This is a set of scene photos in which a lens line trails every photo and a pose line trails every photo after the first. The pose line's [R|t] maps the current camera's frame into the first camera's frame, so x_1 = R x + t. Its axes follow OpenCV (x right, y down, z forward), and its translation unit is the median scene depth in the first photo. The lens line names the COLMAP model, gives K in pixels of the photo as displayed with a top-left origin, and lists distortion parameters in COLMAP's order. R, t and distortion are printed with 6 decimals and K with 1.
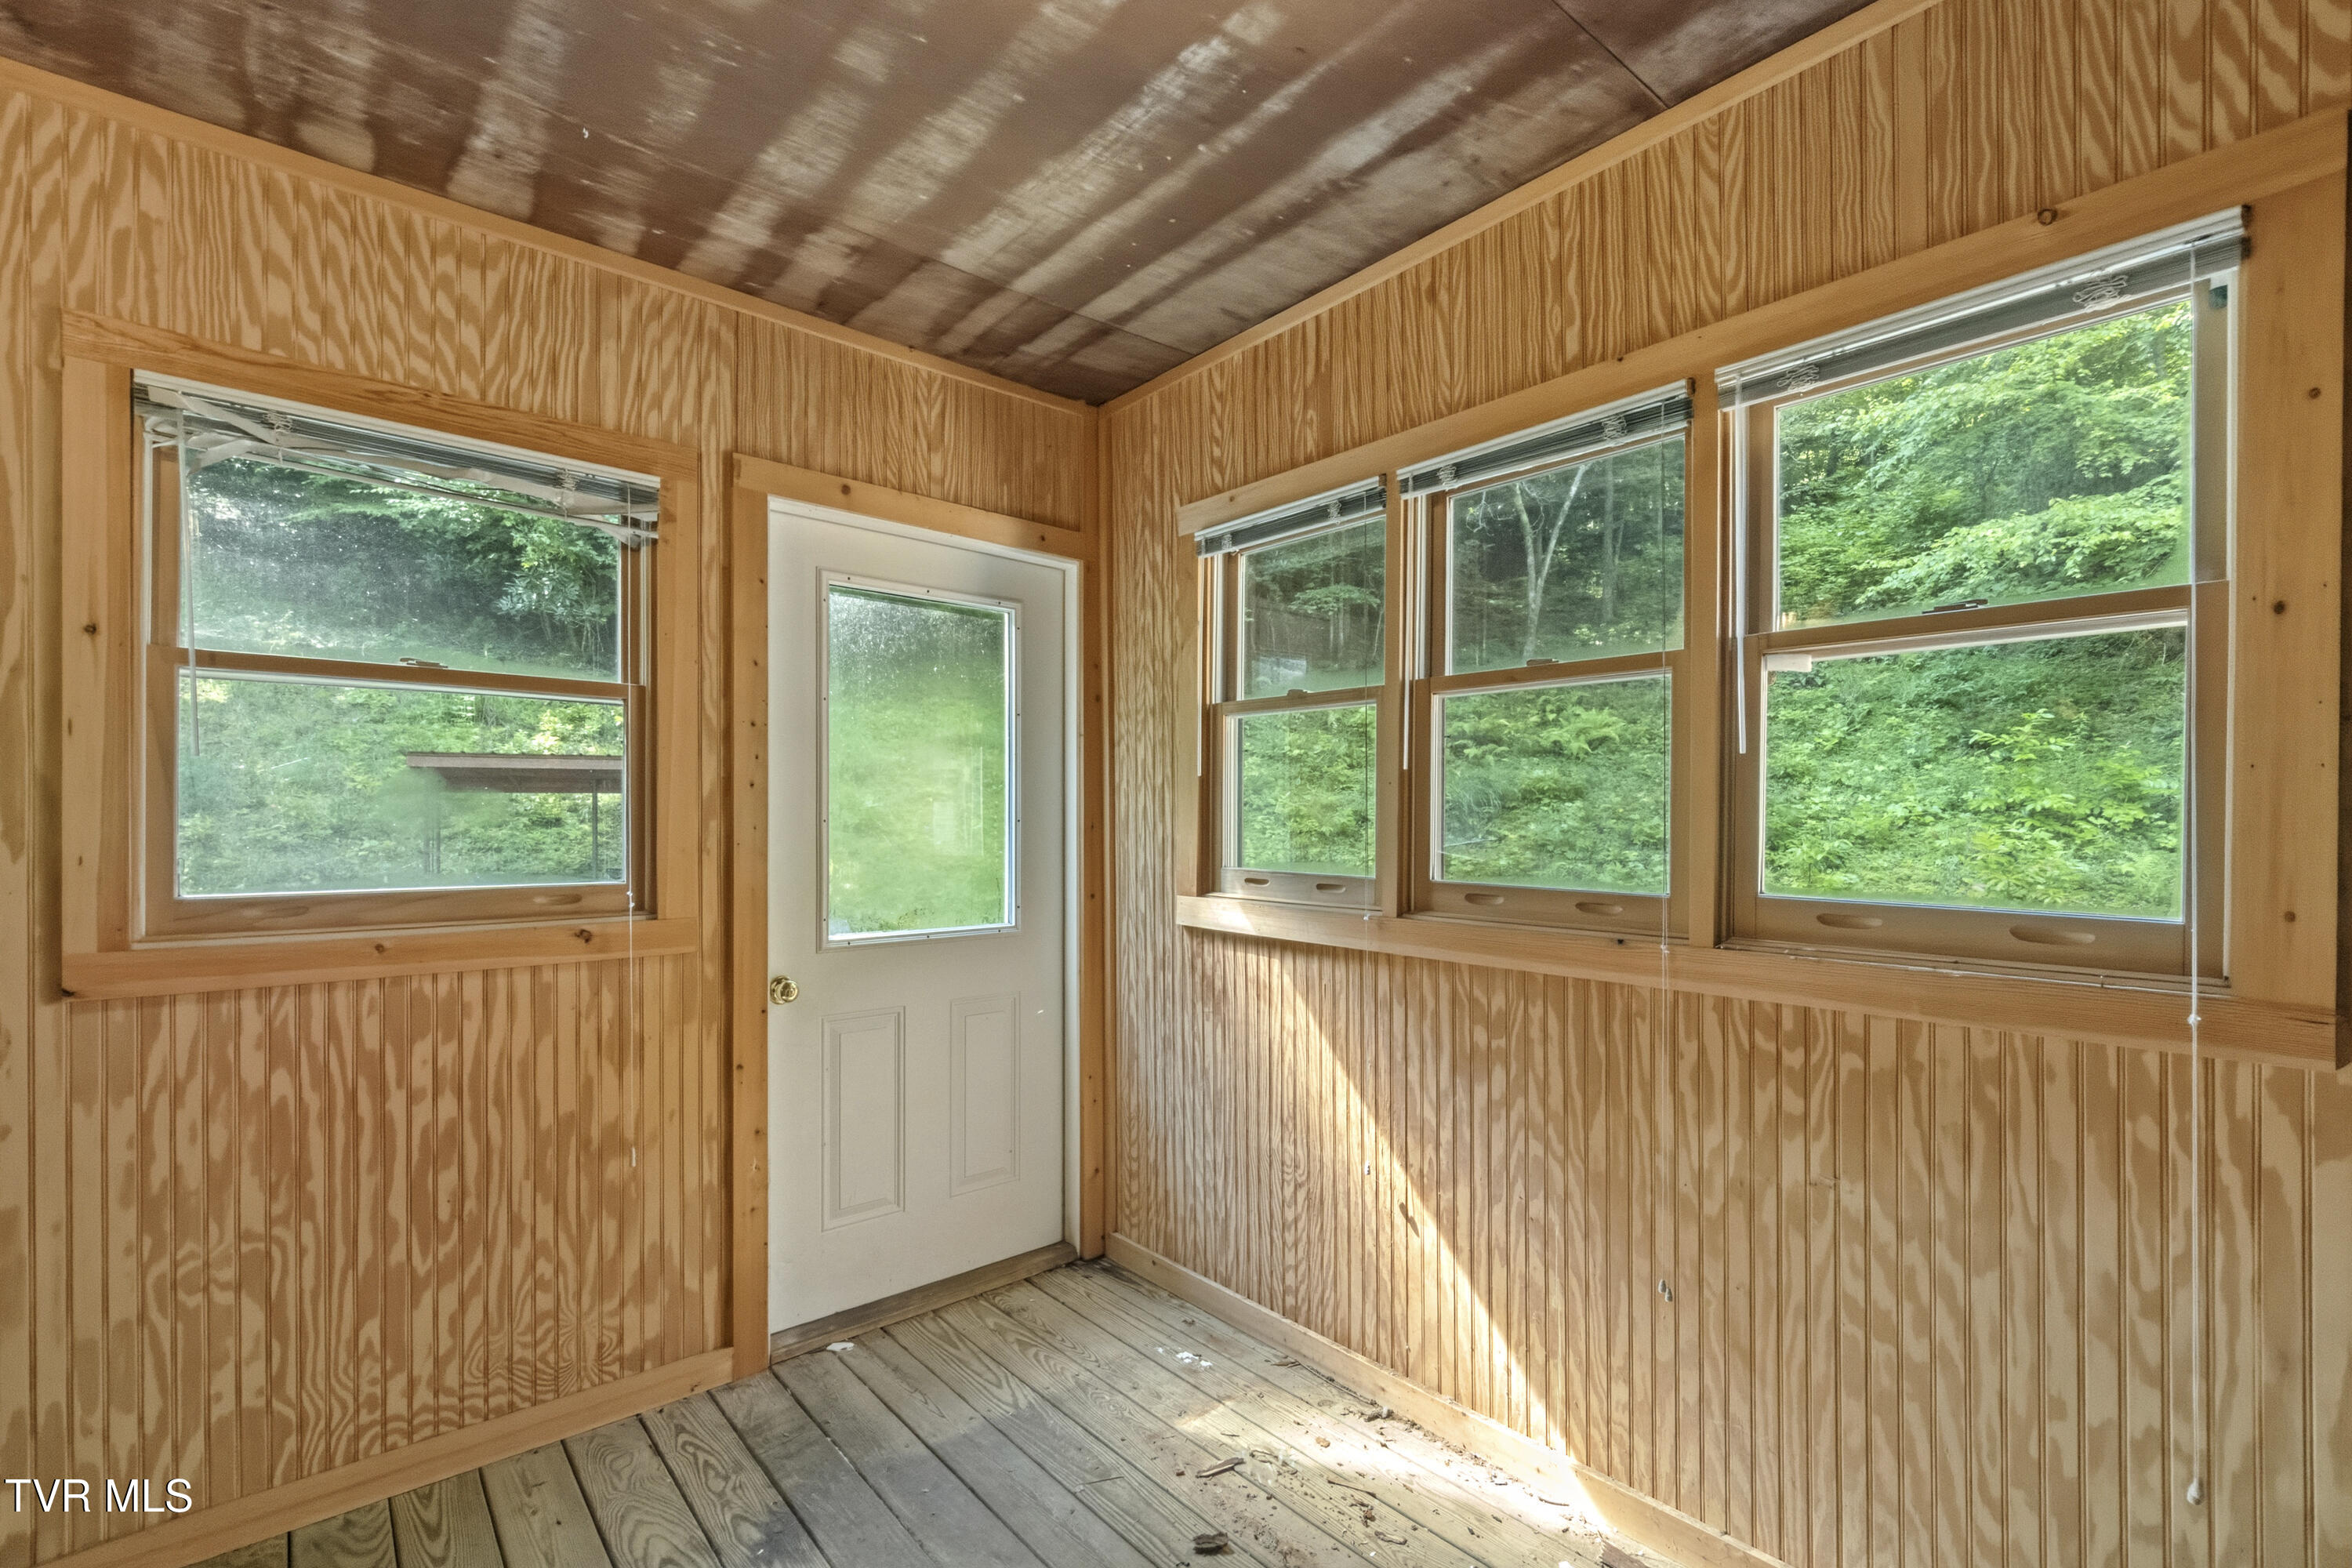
lens RADIAL K [[1021.2, 0, 1170.3], [0, 1021.2, 804.9], [0, 0, 1]] dist [-0.002188, 0.000481]
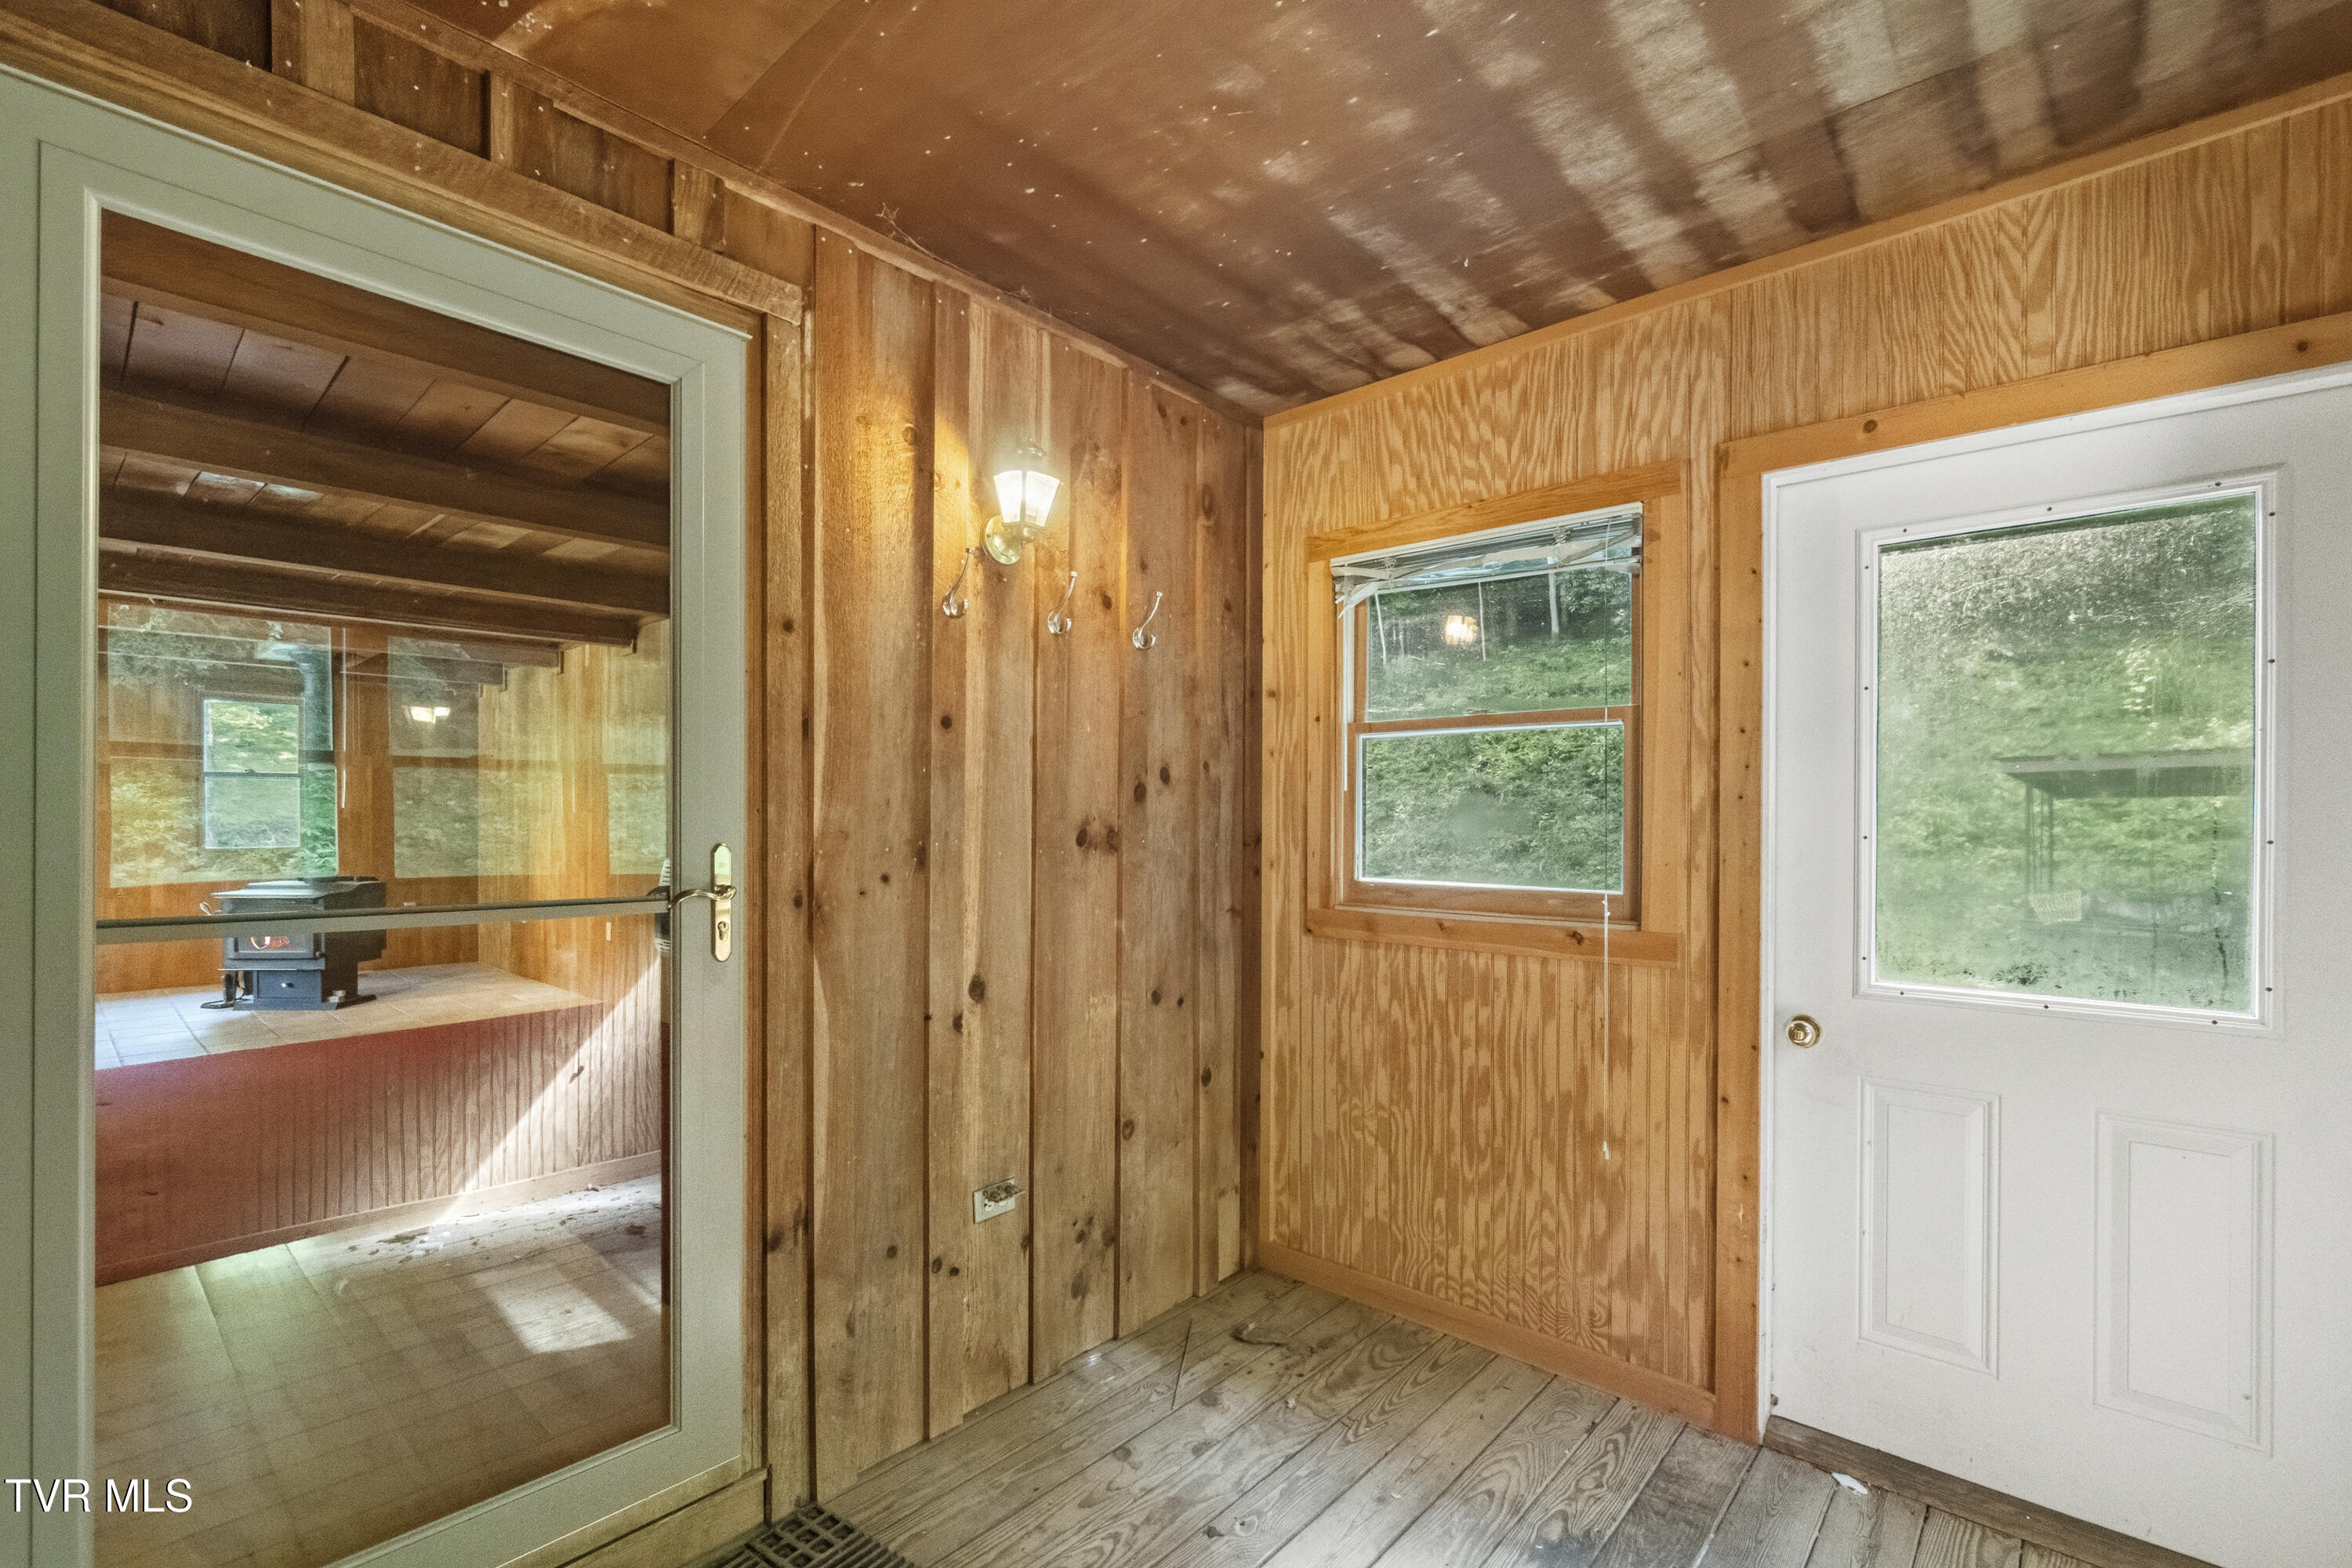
lens RADIAL K [[1021.2, 0, 1171.2], [0, 1021.2, 807.4], [0, 0, 1]] dist [-0.002188, 0.000481]
pose [[0.145087, -0.012758, -0.989337, 0.473874], [0.009126, 0.999892, -0.011556, -0.004914], [0.989377, -0.007353, 0.145188, 0.403577]]
